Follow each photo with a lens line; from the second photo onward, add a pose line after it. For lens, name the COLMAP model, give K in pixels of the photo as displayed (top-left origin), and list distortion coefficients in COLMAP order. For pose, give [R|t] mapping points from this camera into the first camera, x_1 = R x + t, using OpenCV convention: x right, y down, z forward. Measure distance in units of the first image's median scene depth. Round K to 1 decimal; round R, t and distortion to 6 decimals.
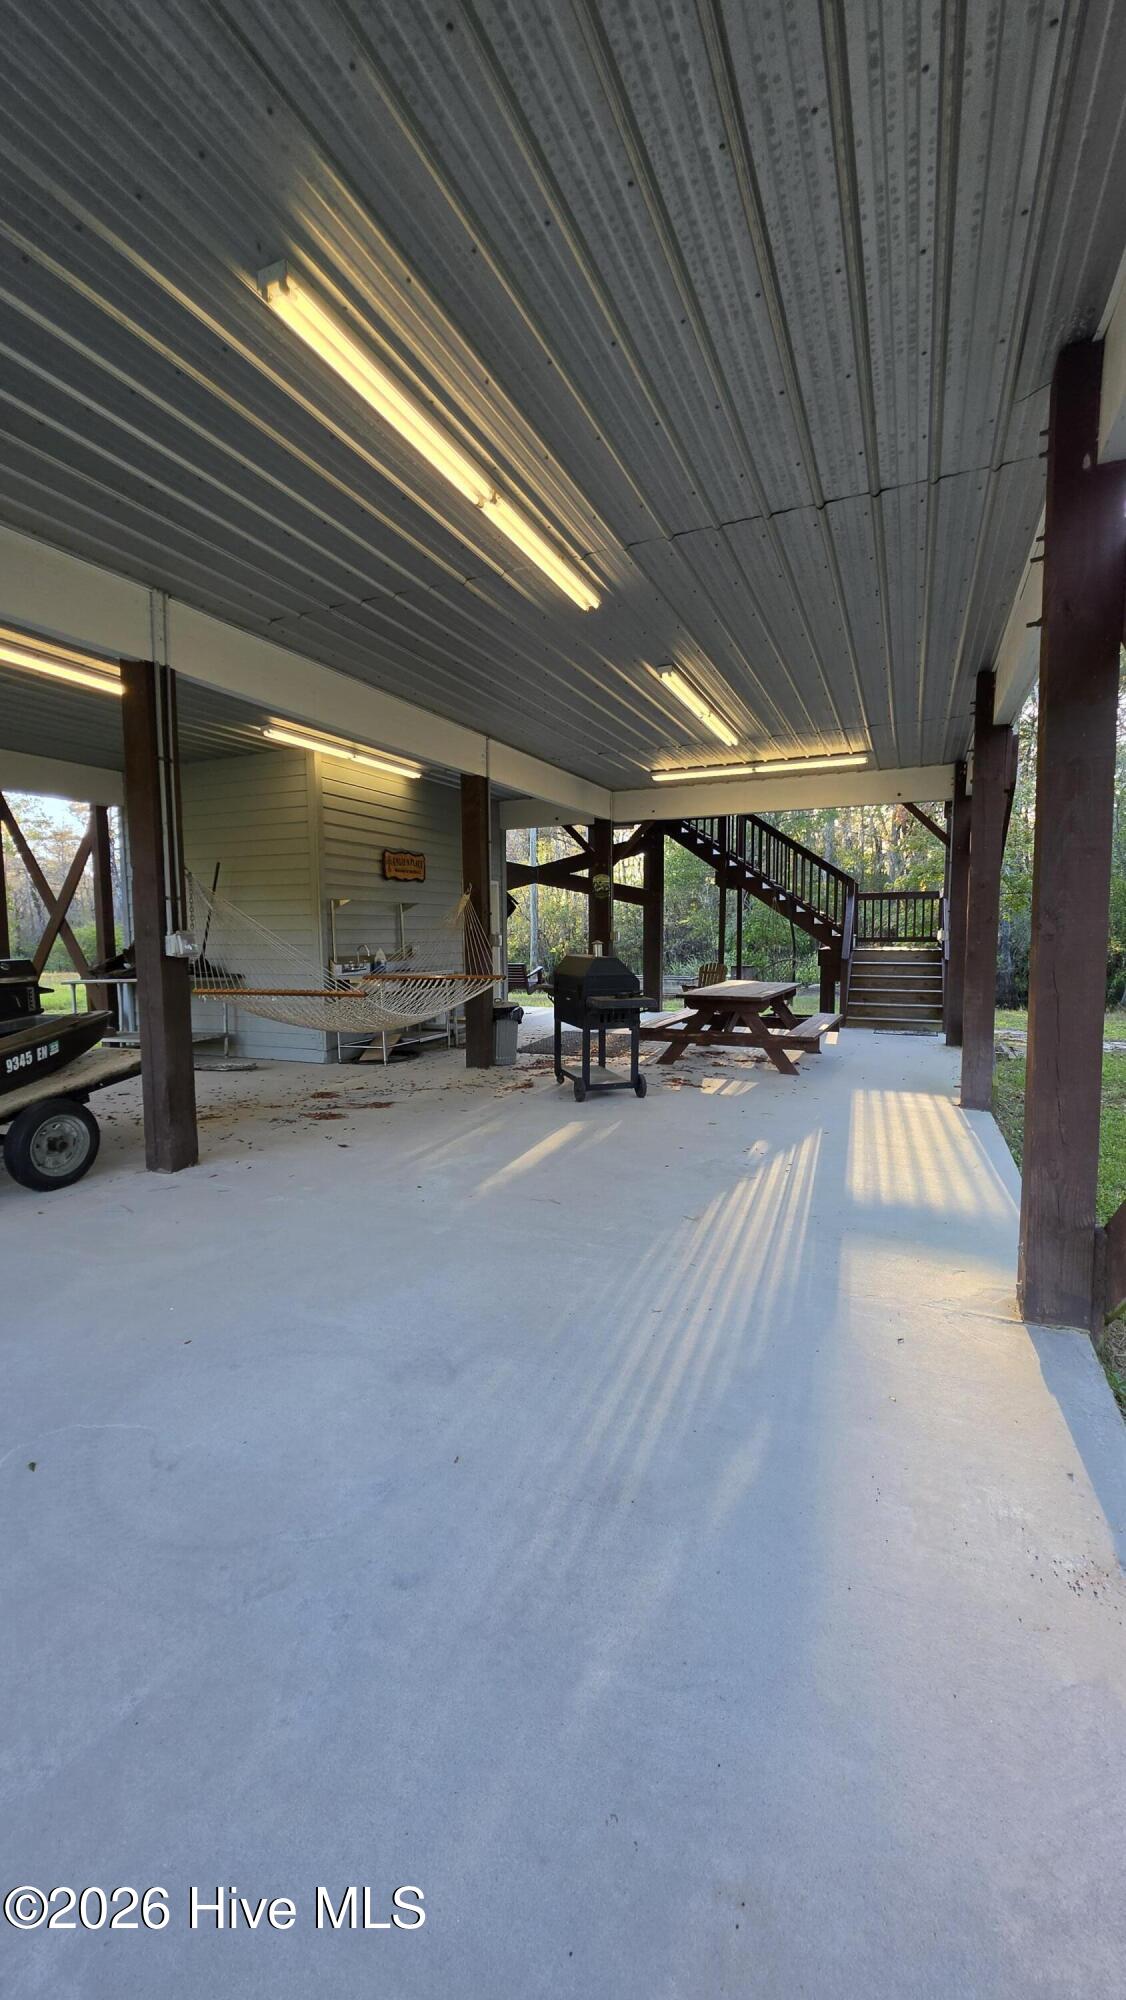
lens RADIAL K [[813.1, 0, 572.6], [0, 813.1, 995.4], [0, 0, 1]] dist [-0.001061, 0.000854]
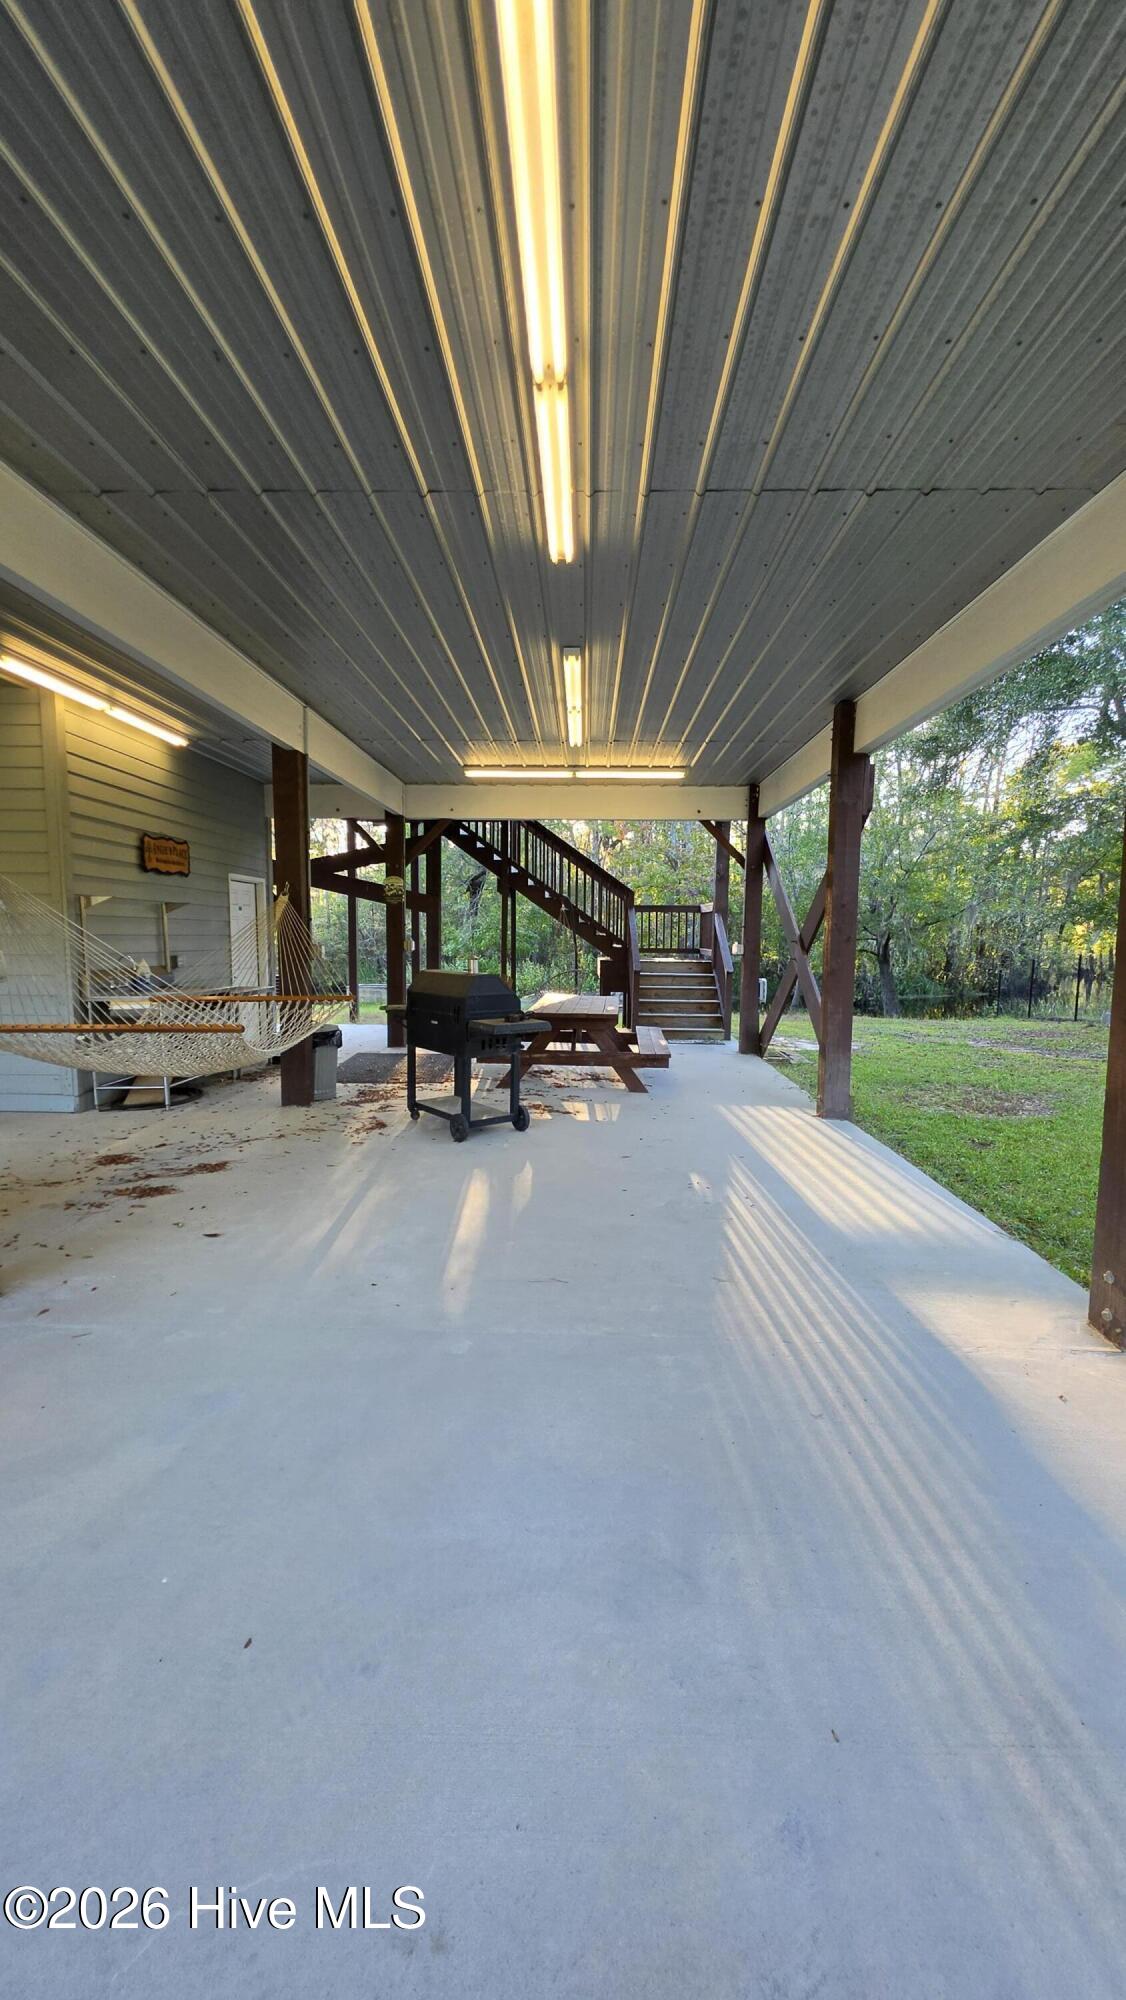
lens RADIAL K [[813.1, 0, 568.2], [0, 813.1, 1011.9], [0, 0, 1]] dist [-0.001061, 0.000854]
pose [[0.922957, -0.019581, 0.384404, -0.179187], [0.013325, 0.999732, 0.018931, -0.018511], [-0.384672, -0.012350, 0.922971, 0.133711]]
